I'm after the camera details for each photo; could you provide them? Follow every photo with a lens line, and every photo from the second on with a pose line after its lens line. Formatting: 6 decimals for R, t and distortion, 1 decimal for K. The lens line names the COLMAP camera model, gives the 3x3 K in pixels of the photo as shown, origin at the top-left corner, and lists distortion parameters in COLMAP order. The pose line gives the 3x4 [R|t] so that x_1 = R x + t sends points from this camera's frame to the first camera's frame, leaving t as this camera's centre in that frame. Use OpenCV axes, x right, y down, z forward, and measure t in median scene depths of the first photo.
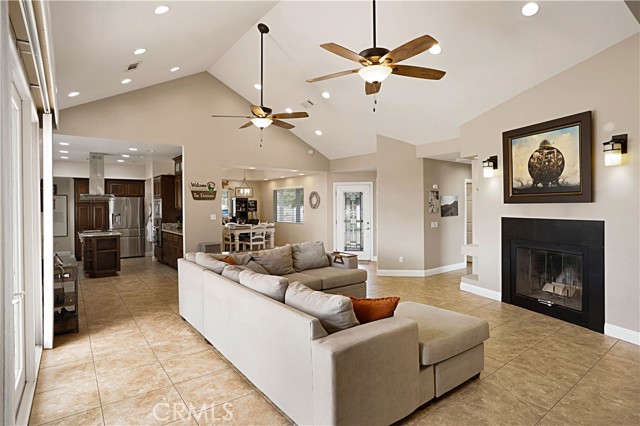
lens RADIAL K [[336.2, 0, 318.9], [0, 336.2, 207.1], [0, 0, 1]] dist [-0.021903, 0.001915]
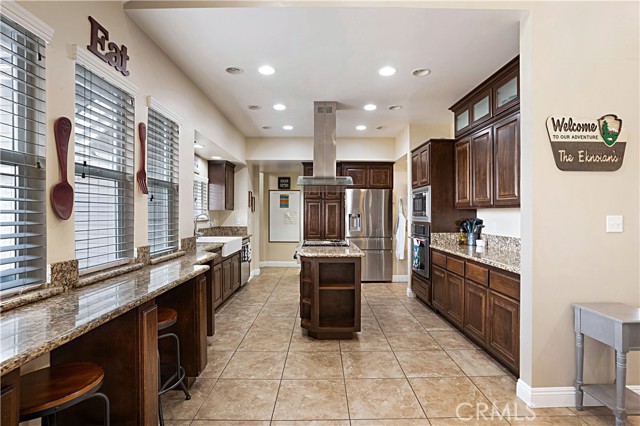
lens RADIAL K [[312.0, 0, 320.0], [0, 312.0, 213.0], [0, 0, 1]] dist [-0.002844, 0.000768]
pose [[0.794712, 0.007488, -0.606940, -0.380375], [-0.008734, 0.999961, 0.000901, 0.023157], [0.606924, 0.004585, 0.794747, 0.622735]]
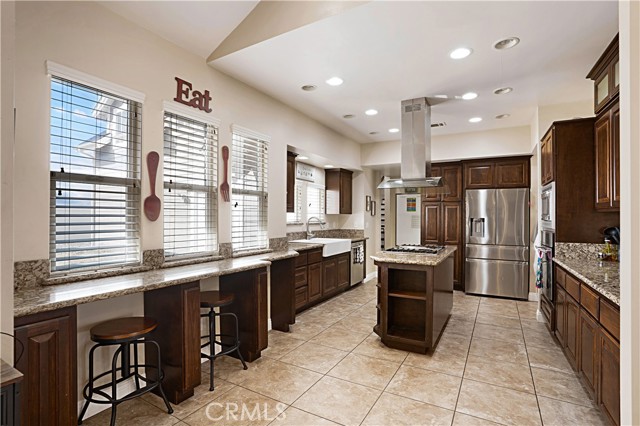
lens RADIAL K [[307.3, 0, 320.2], [0, 307.3, 215.1], [0, 0, 1]] dist [-0.002044, 0.000703]
pose [[0.394336, 0.003104, -0.918961, -0.293739], [-0.008352, 0.999965, -0.000206, 0.022108], [0.918928, 0.007756, 0.394349, 0.727049]]
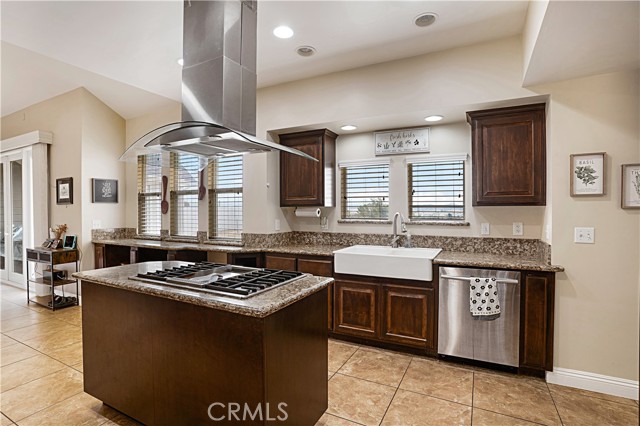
lens RADIAL K [[312.0, 0, 320.0], [0, 312.0, 213.0], [0, 0, 1]] dist [-0.002844, 0.000768]
pose [[-0.906190, 0.013474, -0.422657, -0.692880], [0.005956, 0.999800, 0.019104, 0.017466], [0.422829, 0.014795, -0.906089, 1.398420]]
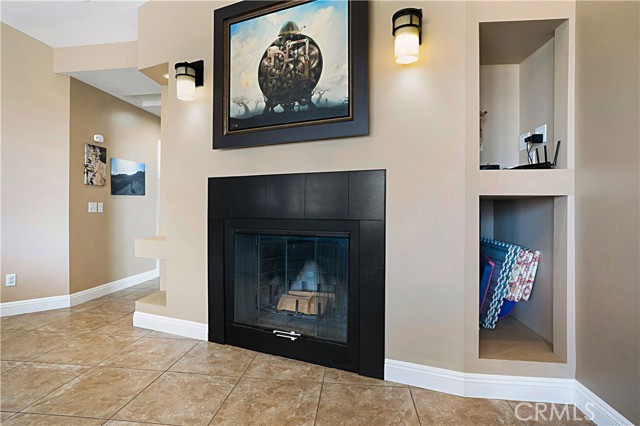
lens RADIAL K [[336.2, 0, 318.9], [0, 336.2, 207.1], [0, 0, 1]] dist [-0.021903, 0.001915]
pose [[0.687897, 0.014362, 0.725666, 0.207803], [-0.006558, 0.999886, -0.013573, 0.058745], [-0.725778, 0.004579, 0.687913, 0.374940]]
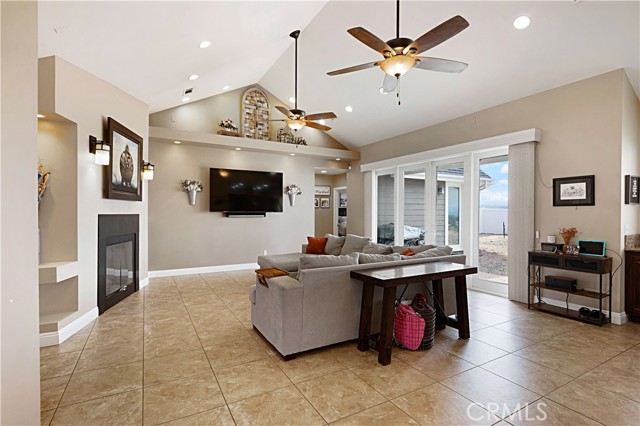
lens RADIAL K [[312.0, 0, 320.0], [0, 312.0, 213.0], [0, 0, 1]] dist [-0.002844, 0.000768]
pose [[-0.991209, 0.003300, 0.132266, -0.073569], [0.004394, 0.999958, 0.007986, 0.015117], [-0.132234, 0.008497, -0.991182, 1.221433]]
